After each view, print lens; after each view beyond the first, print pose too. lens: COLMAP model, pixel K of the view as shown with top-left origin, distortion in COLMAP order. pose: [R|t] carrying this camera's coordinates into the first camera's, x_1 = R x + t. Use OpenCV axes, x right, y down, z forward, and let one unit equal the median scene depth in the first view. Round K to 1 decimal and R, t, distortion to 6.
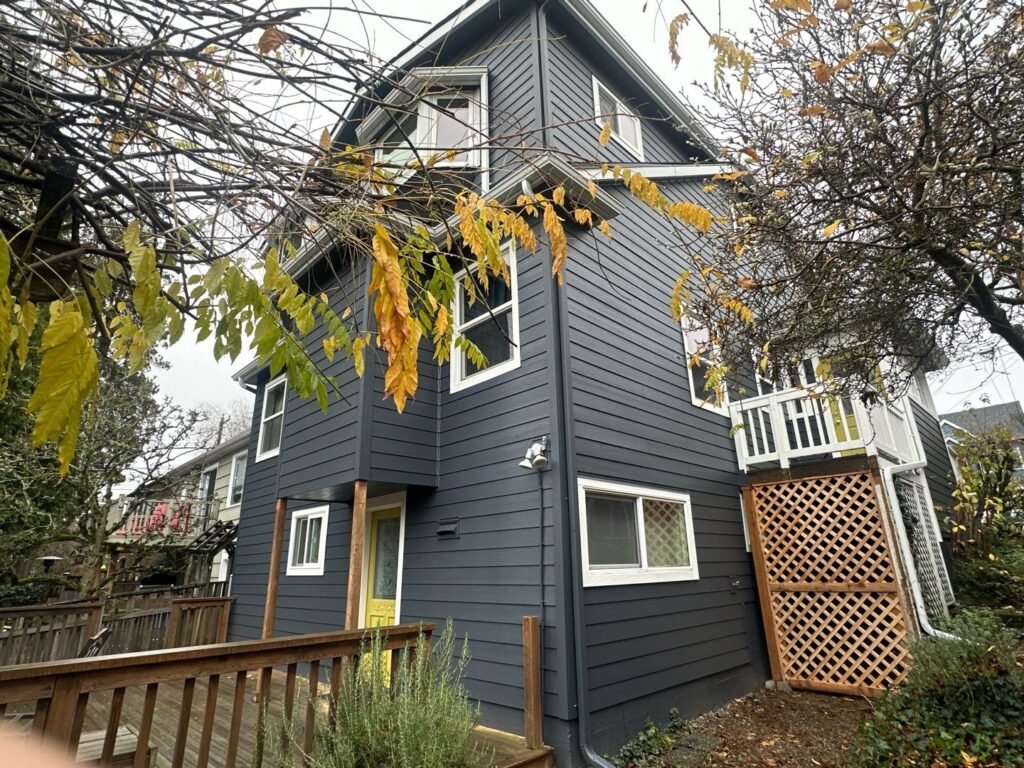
lens RADIAL K [[537.4, 0, 512.3], [0, 537.4, 383.7], [0, 0, 1]] dist [0.001421, 0.000261]
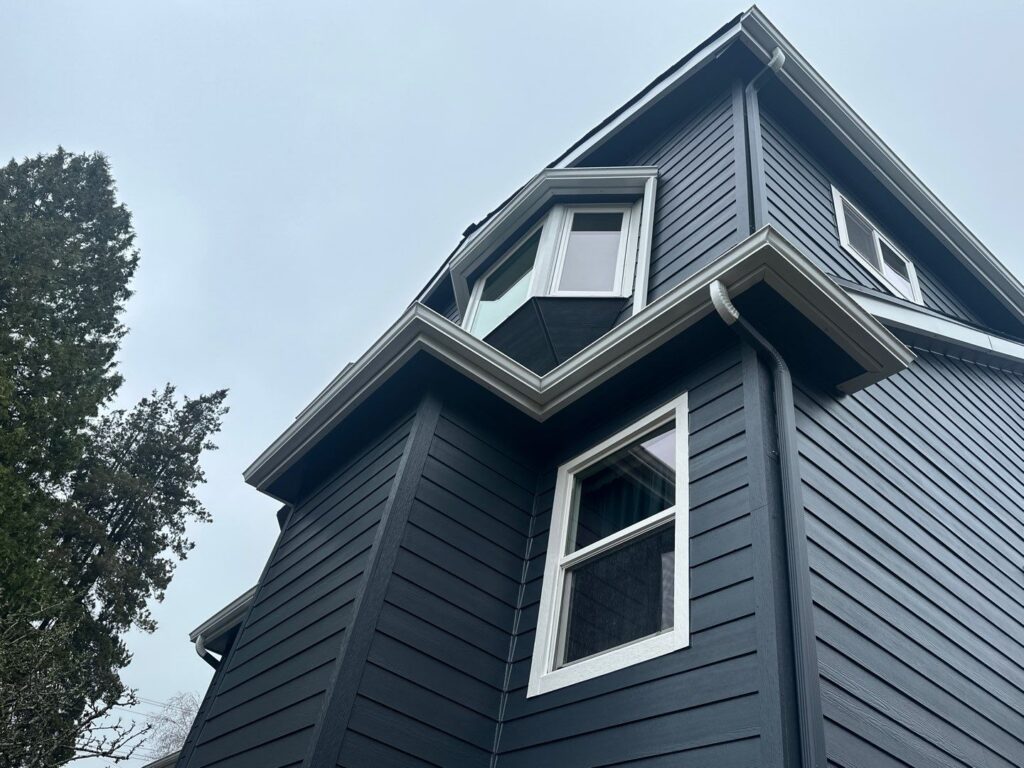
lens RADIAL K [[760.2, 0, 508.6], [0, 760.2, 384.1], [0, 0, 1]] dist [0.060862, -0.005014]
pose [[0.975050, 0.070626, -0.210453, -0.009777], [-0.150498, 0.907217, -0.392819, 0.035345], [0.163183, 0.414691, 0.895211, 0.283737]]
